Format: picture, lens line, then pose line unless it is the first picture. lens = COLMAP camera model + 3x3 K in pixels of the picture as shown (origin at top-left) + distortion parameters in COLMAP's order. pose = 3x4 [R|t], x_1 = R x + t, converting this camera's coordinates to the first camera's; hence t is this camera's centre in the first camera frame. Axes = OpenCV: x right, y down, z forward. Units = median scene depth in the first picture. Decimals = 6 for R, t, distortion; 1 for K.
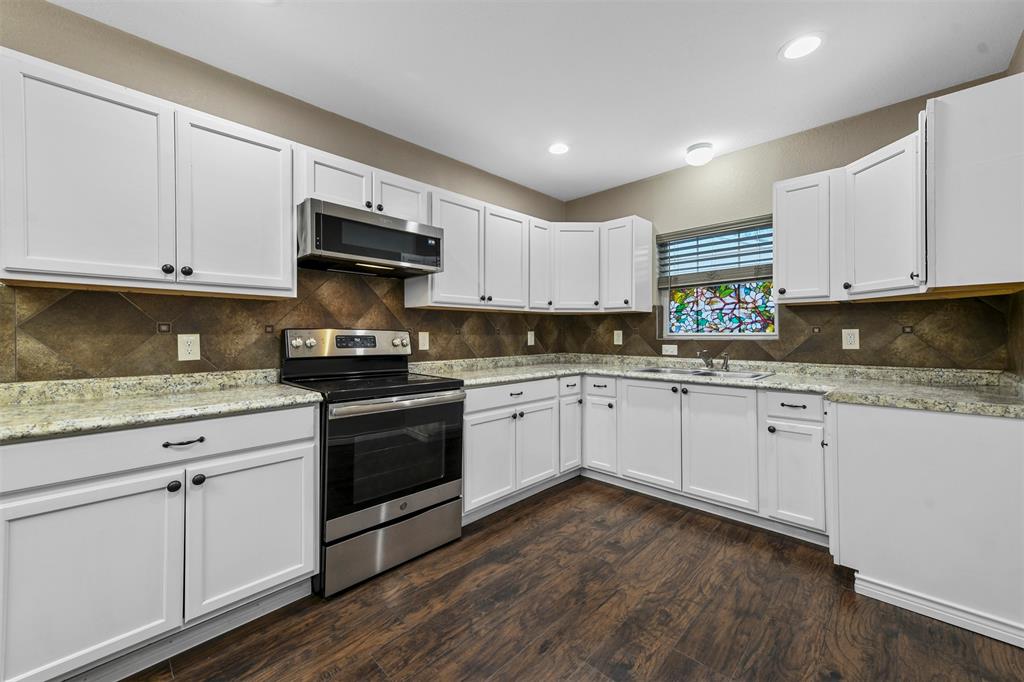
lens RADIAL K [[404.1, 0, 514.7], [0, 404.1, 332.6], [0, 0, 1]] dist [0.013660, 0.000138]
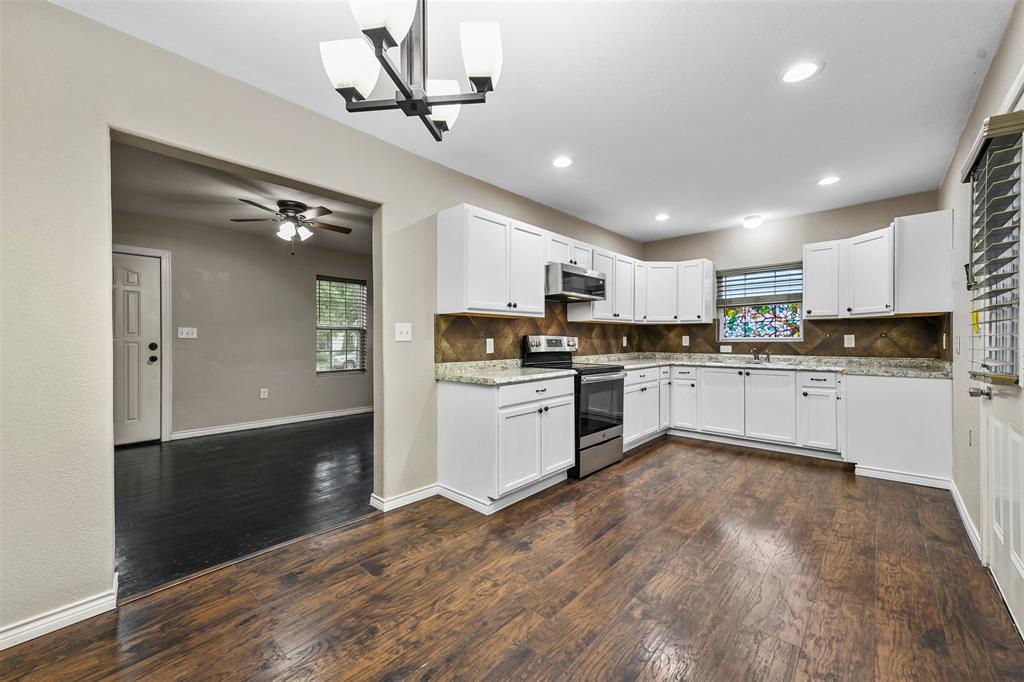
lens RADIAL K [[399.9, 0, 512.7], [0, 399.9, 342.2], [0, 0, 1]] dist [0.013864, 0.000091]
pose [[0.999579, -0.002022, 0.028956, -0.559841], [0.001690, 0.999933, 0.011488, -0.000185], [-0.028977, -0.011434, 0.999515, -0.566019]]
